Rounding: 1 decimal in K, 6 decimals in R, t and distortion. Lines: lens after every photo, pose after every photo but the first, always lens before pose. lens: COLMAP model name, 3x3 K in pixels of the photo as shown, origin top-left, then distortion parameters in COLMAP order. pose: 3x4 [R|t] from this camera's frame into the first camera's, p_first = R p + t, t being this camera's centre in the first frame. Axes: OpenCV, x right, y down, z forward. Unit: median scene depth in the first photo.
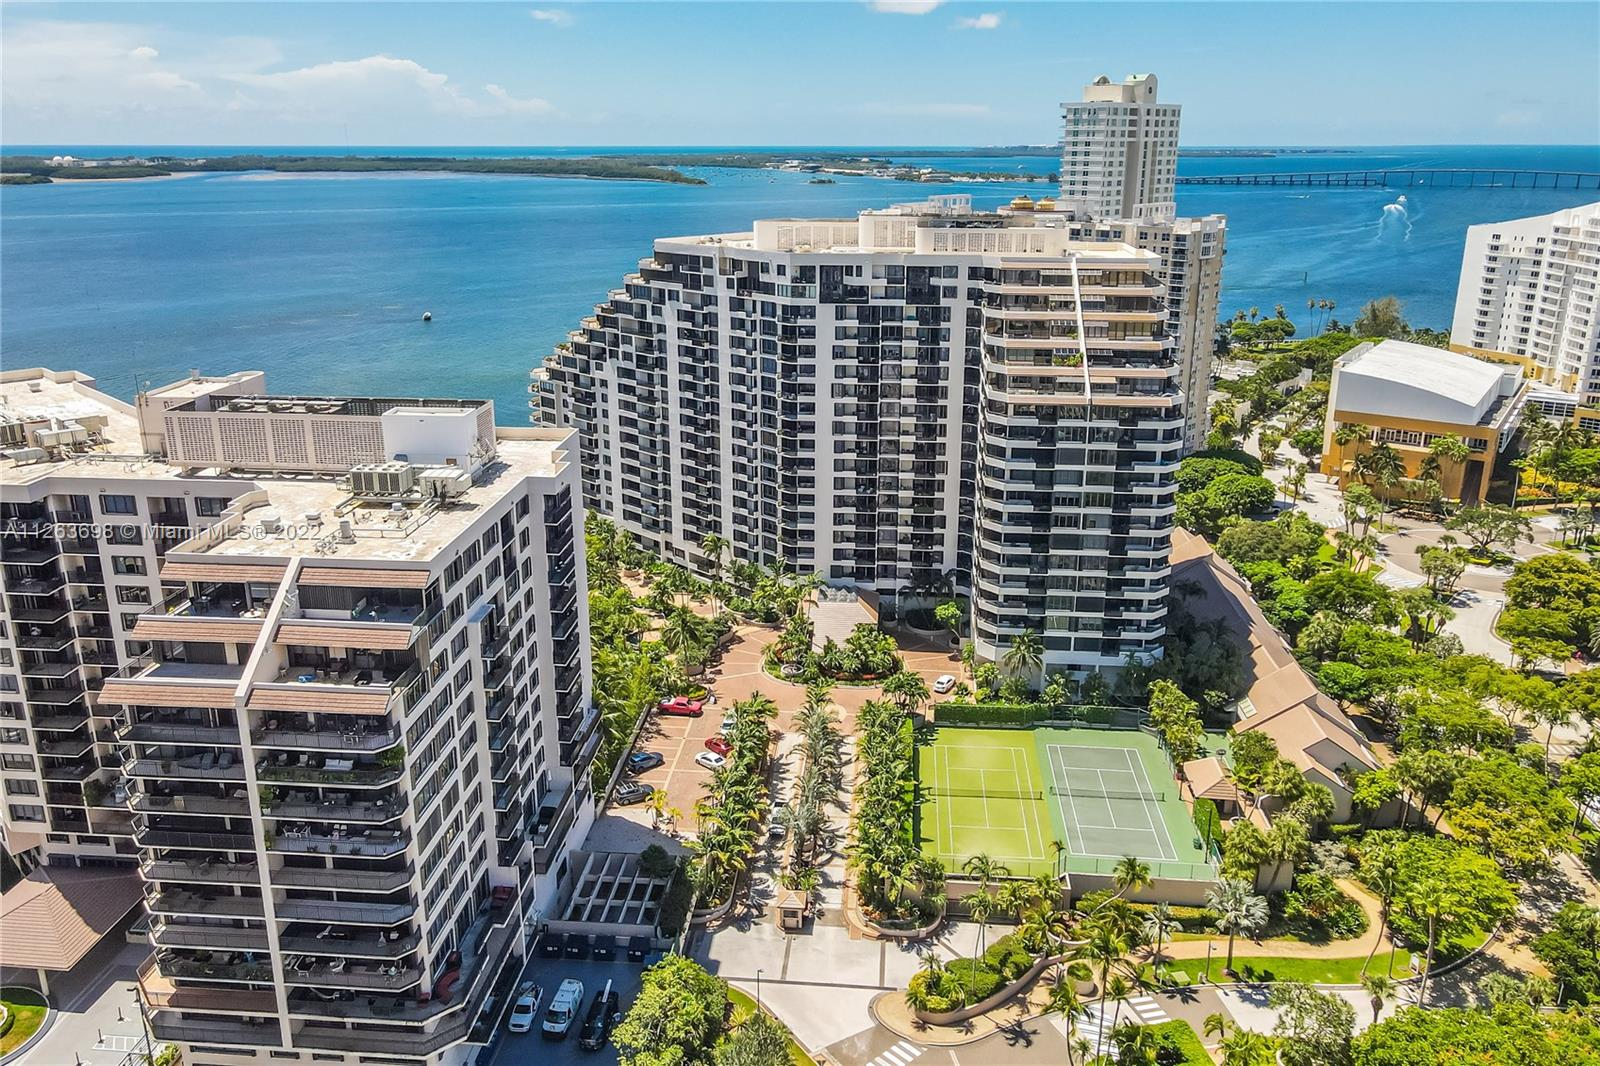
lens RADIAL K [[1198.5, 0, 792.6], [0, 1198.5, 501.7], [0, 0, 1]] dist [-0.005352, 0.032594]
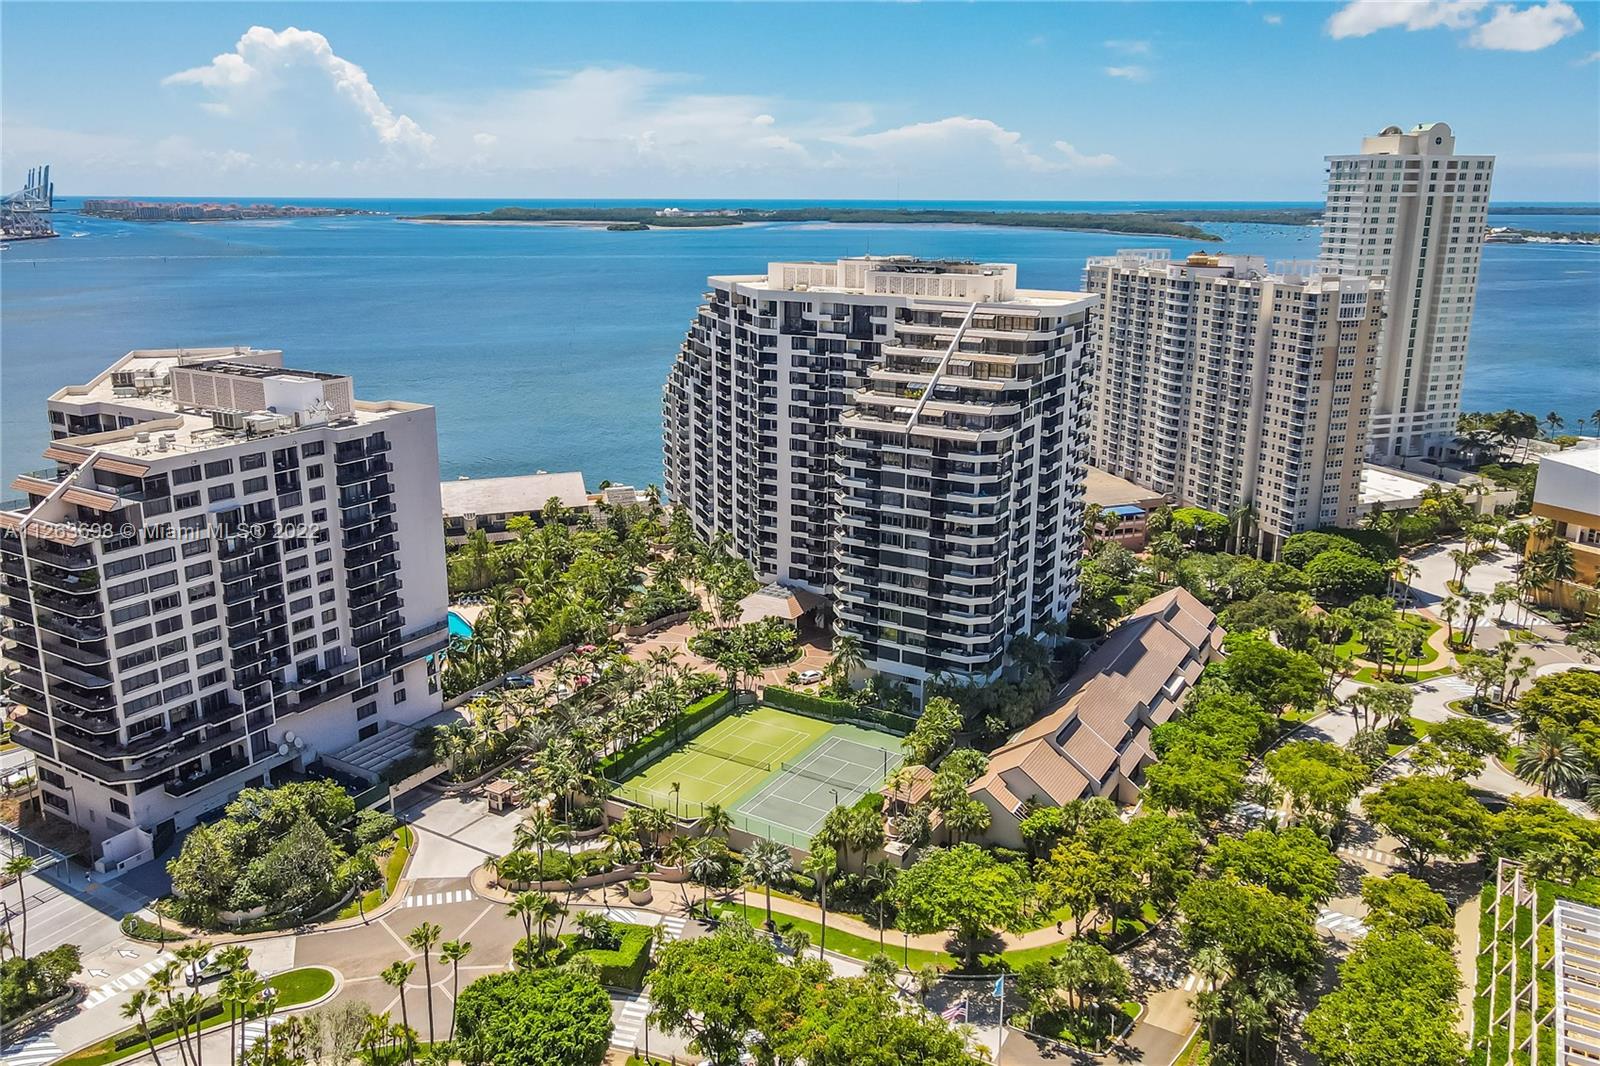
lens RADIAL K [[1198.5, 0, 792.6], [0, 1198.5, 501.7], [0, 0, 1]] dist [-0.005352, 0.032594]
pose [[0.899940, 0.111259, -0.421580, 0.534155], [-0.129049, 0.991542, -0.013802, 0.007909], [0.416479, 0.066825, 0.906686, -0.023830]]
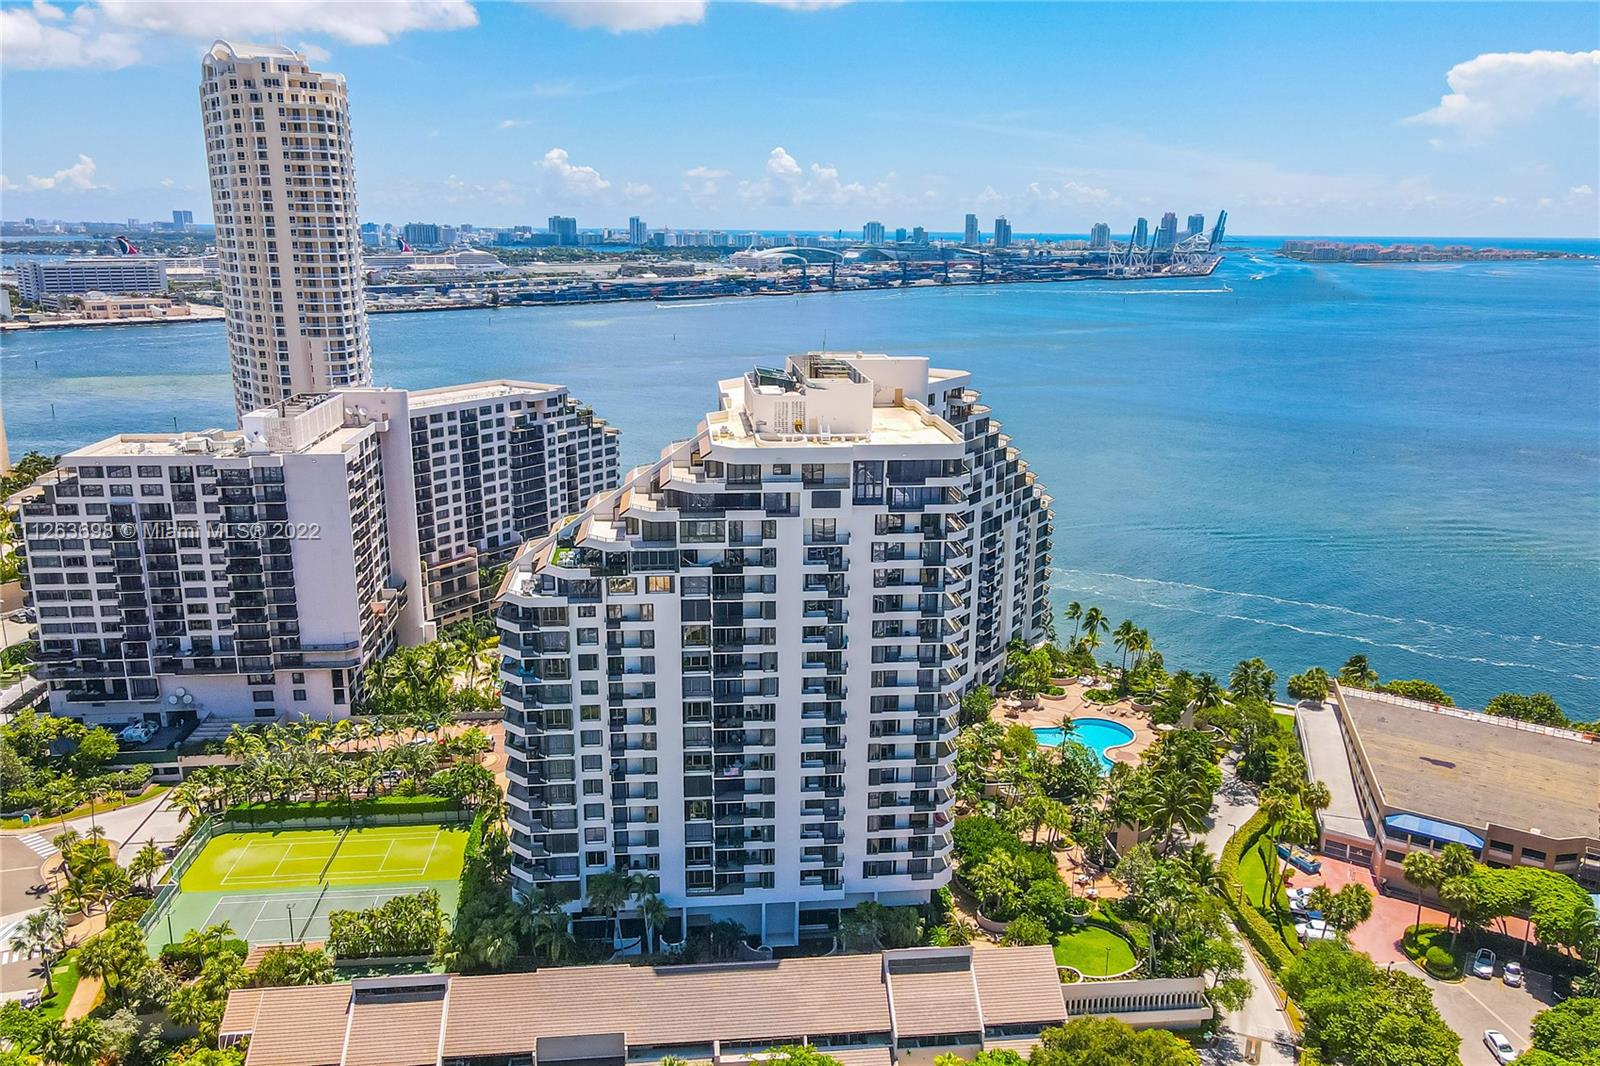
lens RADIAL K [[1198.5, 0, 792.6], [0, 1198.5, 501.7], [0, 0, 1]] dist [-0.005352, 0.032594]
pose [[0.190583, 0.221423, -0.956373, 0.971986], [-0.292152, 0.942880, 0.160080, -0.289722], [0.937190, 0.248898, 0.244386, 0.835470]]
